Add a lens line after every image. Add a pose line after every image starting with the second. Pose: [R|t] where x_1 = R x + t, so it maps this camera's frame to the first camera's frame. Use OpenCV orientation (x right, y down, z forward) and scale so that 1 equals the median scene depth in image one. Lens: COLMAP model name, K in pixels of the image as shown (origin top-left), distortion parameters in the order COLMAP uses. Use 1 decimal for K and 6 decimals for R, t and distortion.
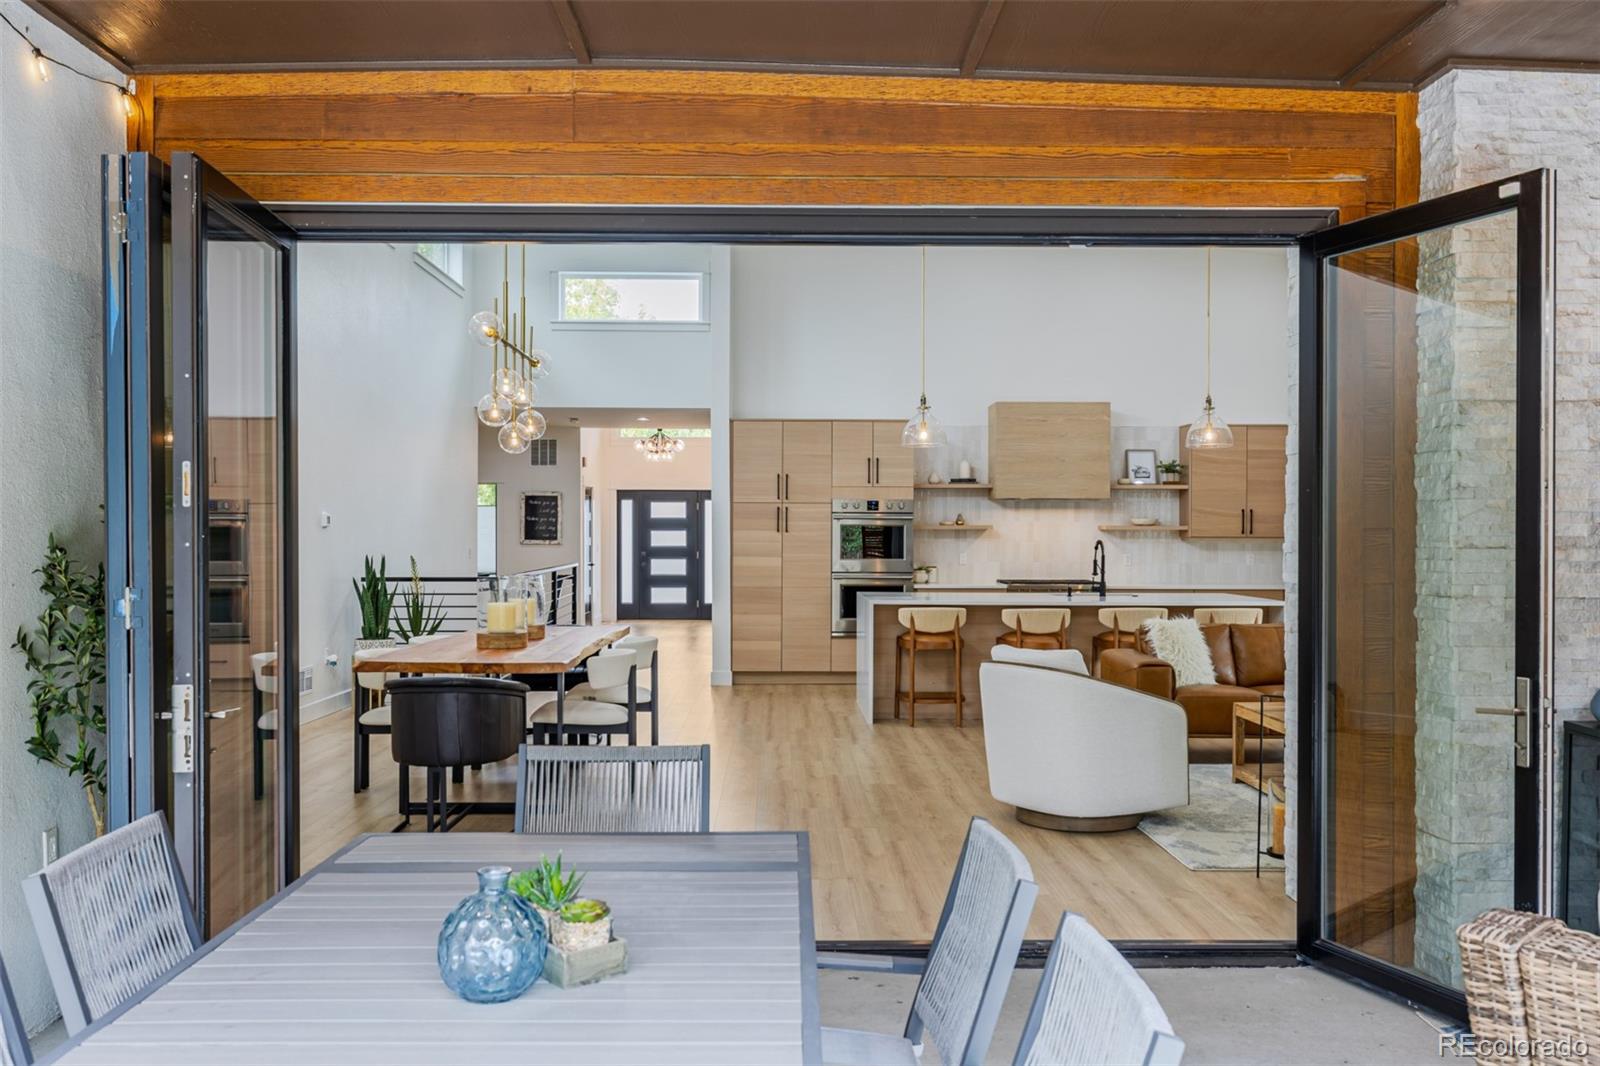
lens RADIAL K [[1322.2, 0, 802.6], [0, 1322.2, 535.7], [0, 0, 1]] dist [0.004339, 0.003568]
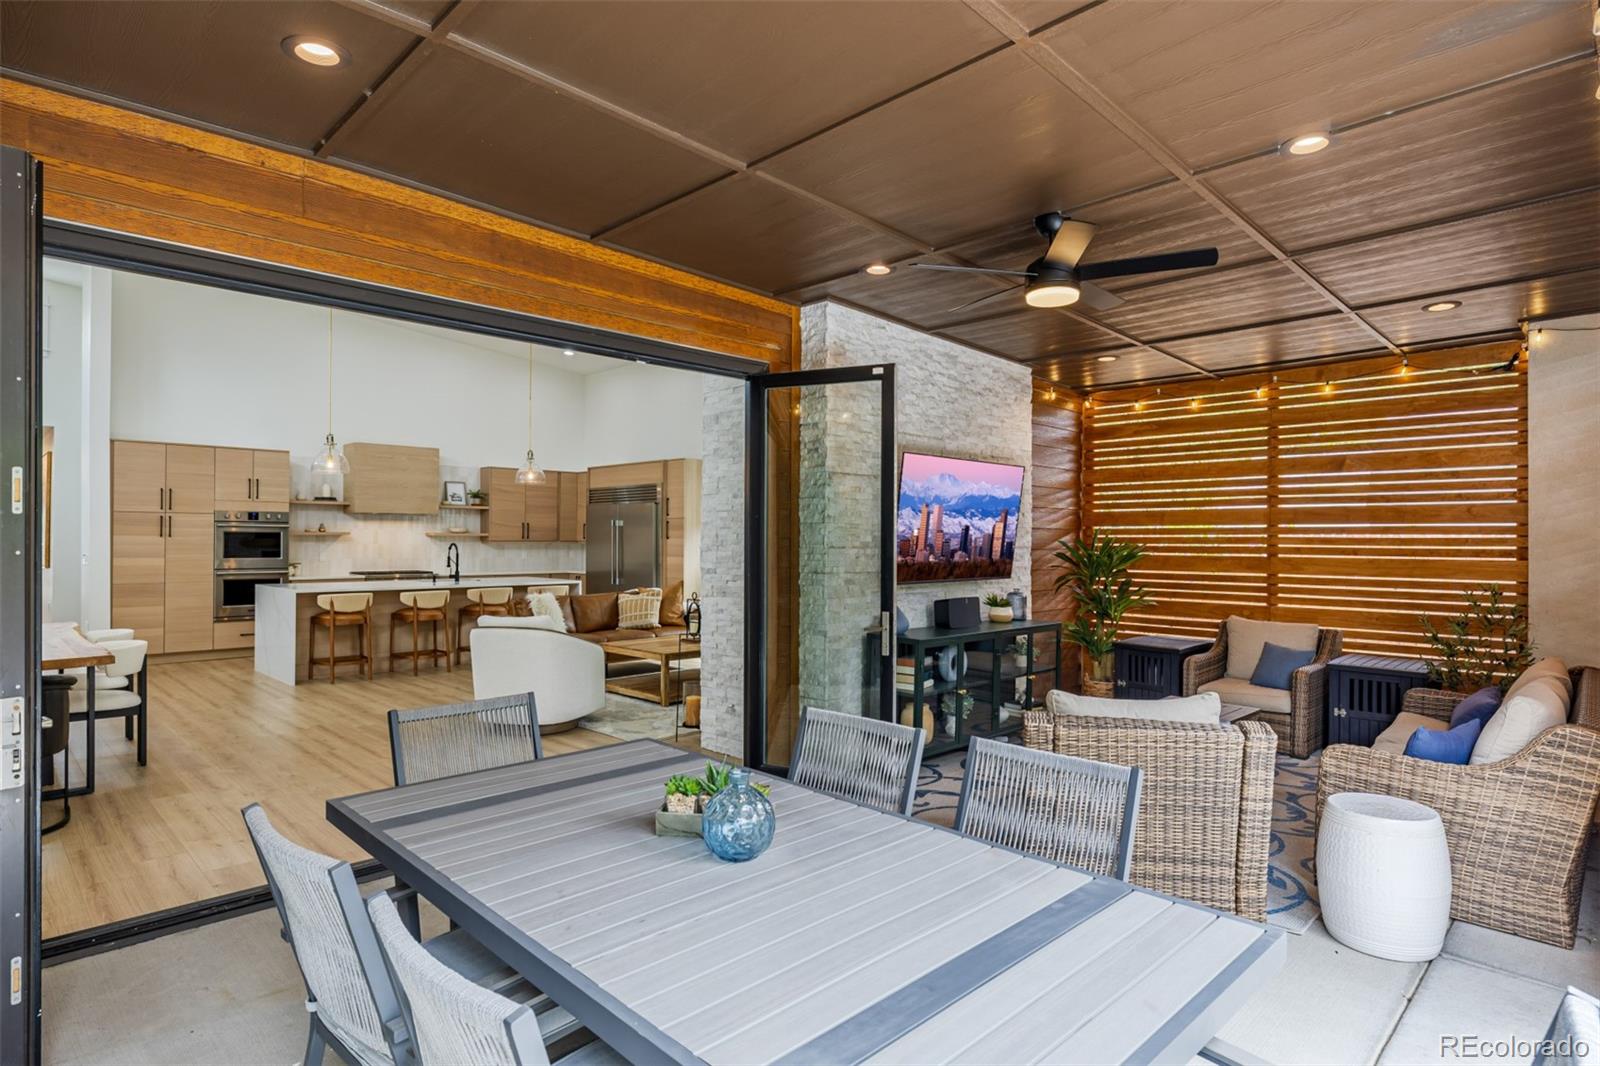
lens RADIAL K [[854.4, 0, 800.9], [0, 854.4, 535.7], [0, 0, 1]] dist [0.001228, 0.000730]
pose [[0.722747, 0.003812, 0.691103, -0.371394], [-0.001208, 0.999990, -0.004252, -0.002972], [-0.691112, 0.002239, 0.722744, 0.114490]]
